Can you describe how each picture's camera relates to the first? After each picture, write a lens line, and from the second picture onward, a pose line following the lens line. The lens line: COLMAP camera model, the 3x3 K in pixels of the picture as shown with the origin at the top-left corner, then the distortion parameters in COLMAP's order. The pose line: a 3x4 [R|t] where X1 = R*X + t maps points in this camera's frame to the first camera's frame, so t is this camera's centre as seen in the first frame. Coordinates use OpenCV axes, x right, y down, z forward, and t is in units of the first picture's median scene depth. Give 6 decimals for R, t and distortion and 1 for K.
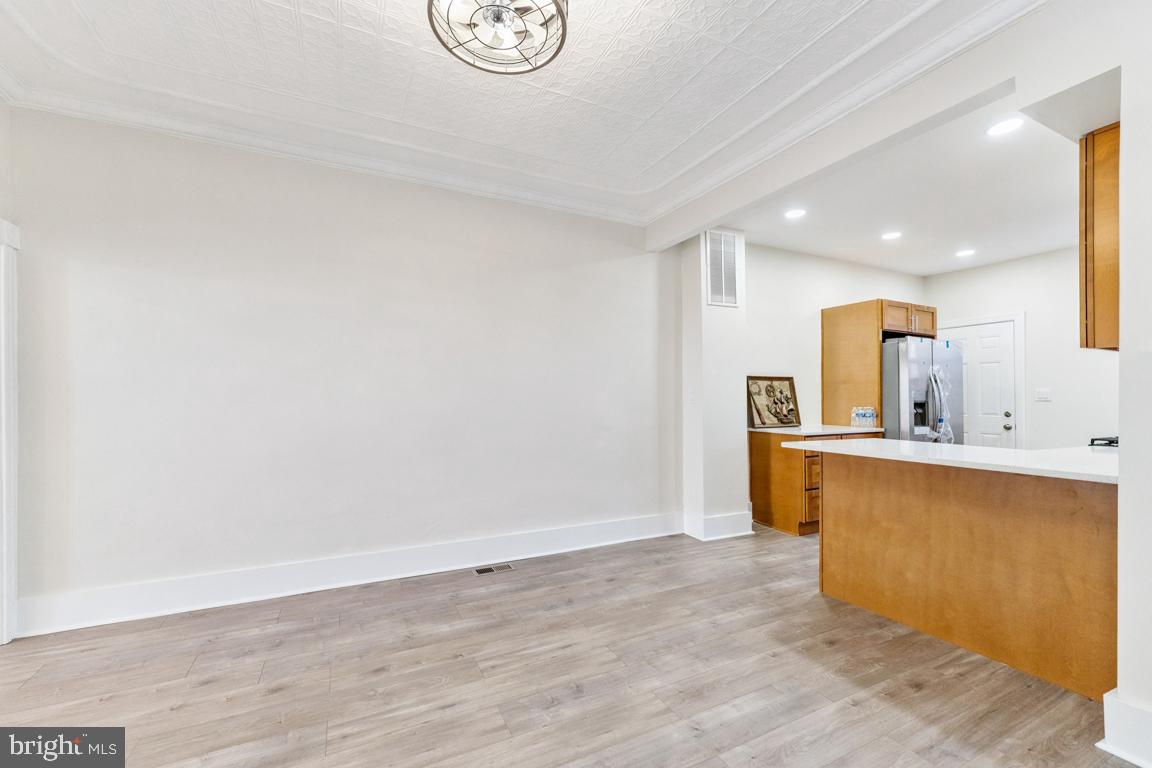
lens RADIAL K [[465.9, 0, 577.8], [0, 465.9, 390.0], [0, 0, 1]] dist [0.000817, 0.000180]
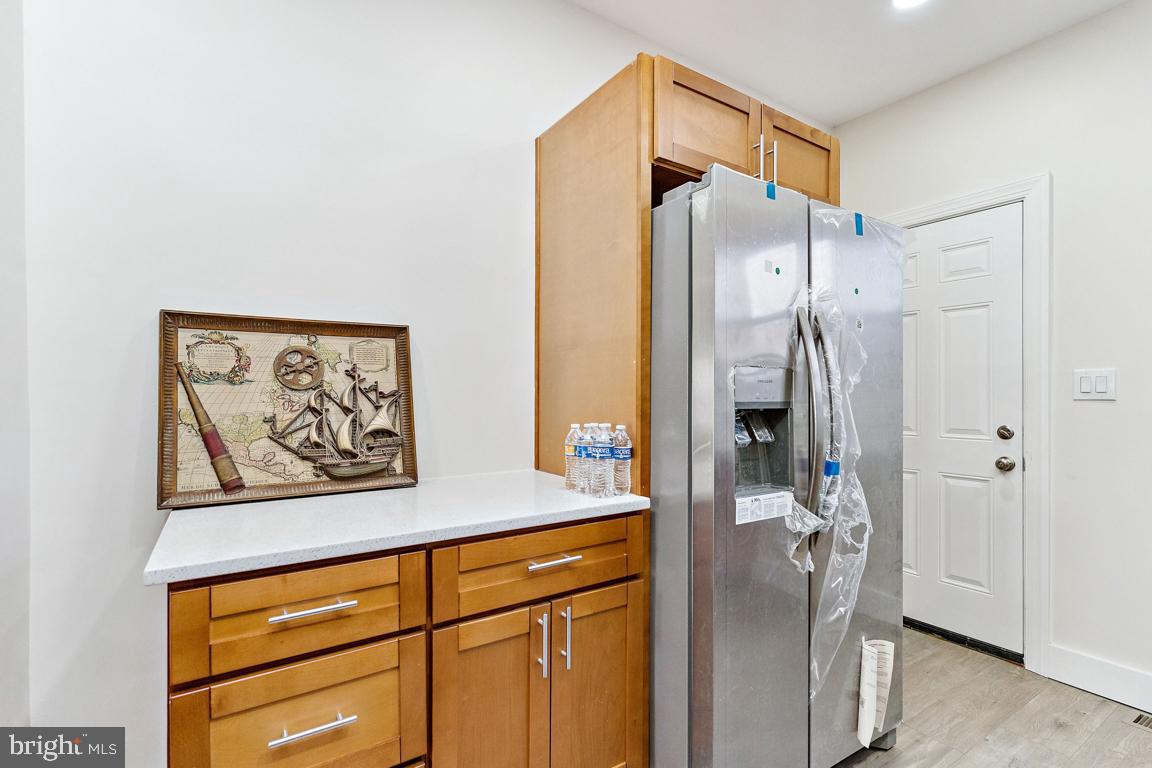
lens RADIAL K [[535.5, 0, 576.3], [0, 535.5, 391.8], [0, 0, 1]] dist [-0.000392, -0.000046]
pose [[0.992101, -0.000486, 0.125444, 0.557163], [-0.001442, 0.999882, 0.015278, 0.011186], [-0.125437, -0.015338, 0.991983, 0.661203]]
